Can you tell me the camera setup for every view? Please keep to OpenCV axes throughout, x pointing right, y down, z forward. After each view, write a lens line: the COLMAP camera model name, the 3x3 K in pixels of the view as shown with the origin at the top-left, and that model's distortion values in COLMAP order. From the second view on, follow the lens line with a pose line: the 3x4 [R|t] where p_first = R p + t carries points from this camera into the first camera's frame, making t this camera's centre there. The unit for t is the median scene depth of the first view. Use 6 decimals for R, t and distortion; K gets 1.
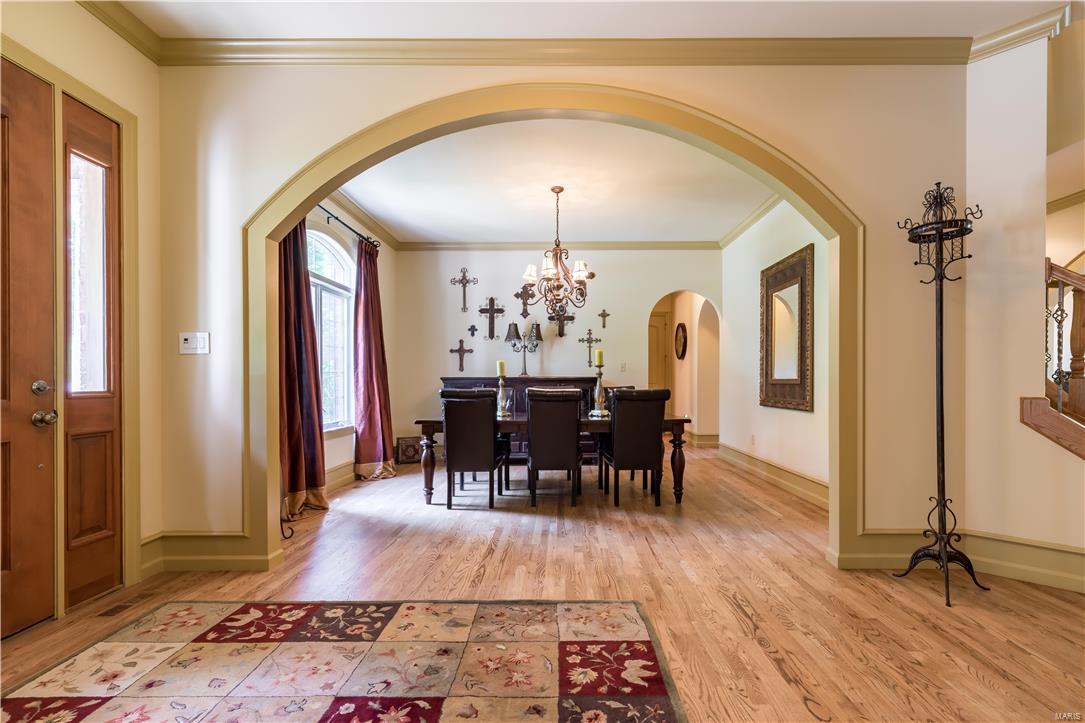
lens RADIAL K [[490.4, 0, 555.5], [0, 490.4, 380.7], [0, 0, 1]] dist [0.007173, -0.000542]
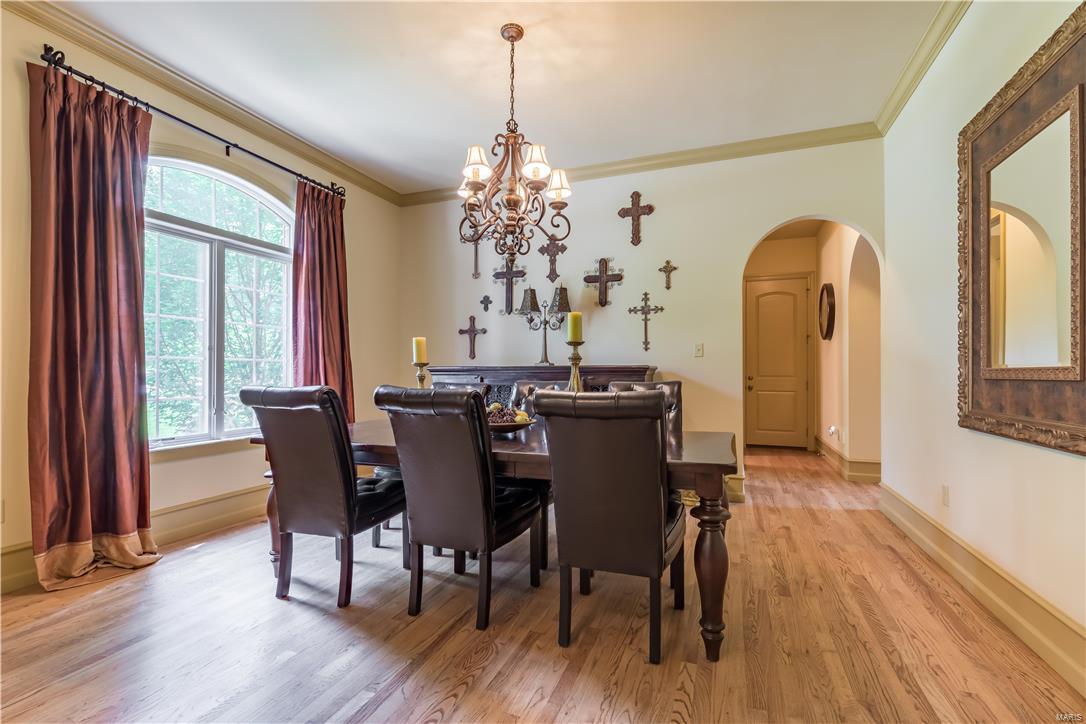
lens RADIAL K [[490.8, 0, 546.7], [0, 490.8, 366.1], [0, 0, 1]] dist [0.007173, -0.000542]
pose [[0.942664, -0.002682, -0.333733, 0.164667], [-0.001365, 0.999928, -0.011893, 0.000288], [0.333741, 0.011667, 0.942593, 0.347718]]
